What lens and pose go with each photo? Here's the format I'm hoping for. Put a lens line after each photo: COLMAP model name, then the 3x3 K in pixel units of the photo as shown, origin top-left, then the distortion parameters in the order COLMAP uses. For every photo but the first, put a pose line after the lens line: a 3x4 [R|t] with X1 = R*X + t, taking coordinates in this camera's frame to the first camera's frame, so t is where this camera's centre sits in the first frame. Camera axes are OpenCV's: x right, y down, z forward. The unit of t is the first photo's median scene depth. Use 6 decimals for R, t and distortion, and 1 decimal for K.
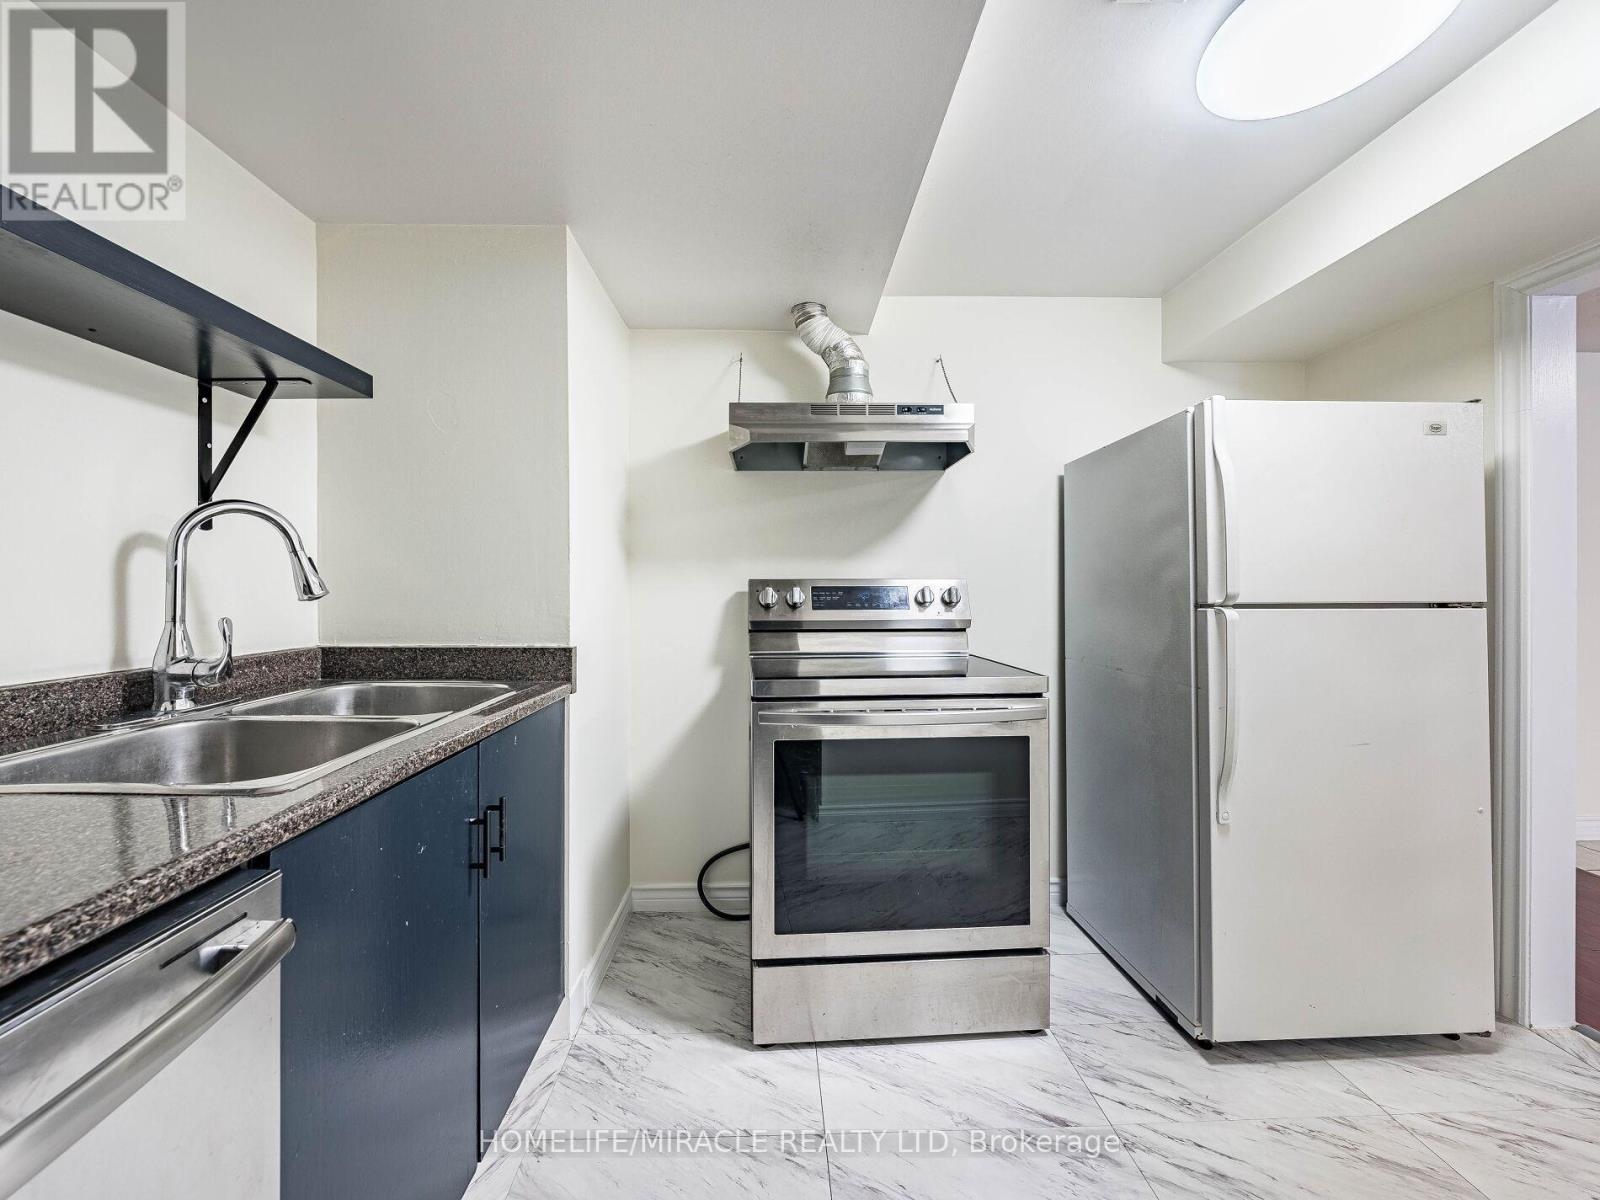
lens RADIAL K [[692.4, 0, 804.2], [0, 692.4, 584.9], [0, 0, 1]] dist [-0.000807, -0.000242]
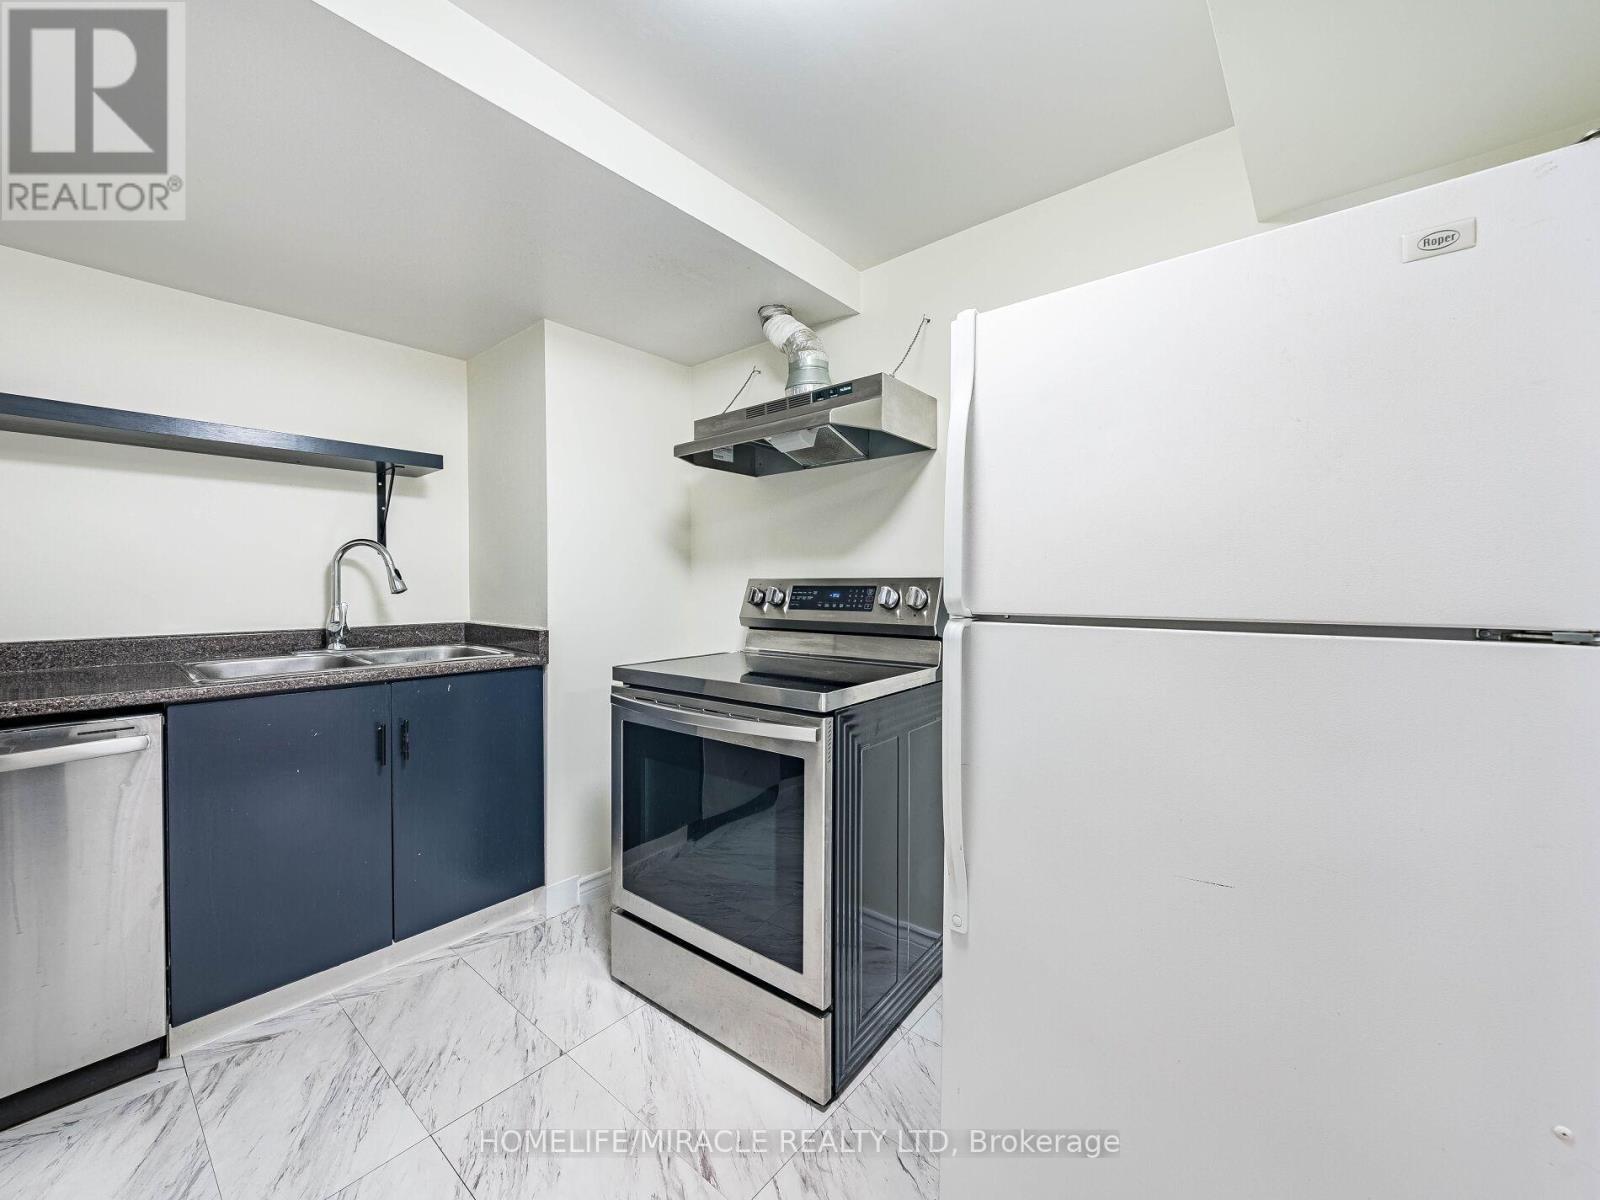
lens RADIAL K [[711.3, 0, 796.5], [0, 711.3, 588.2], [0, 0, 1]] dist [-0.001841, -0.000585]
pose [[0.690298, 0.006055, -0.723500, 0.971197], [0.002235, 0.999942, 0.010501, -0.006027], [0.723522, -0.008866, 0.690245, 0.381221]]
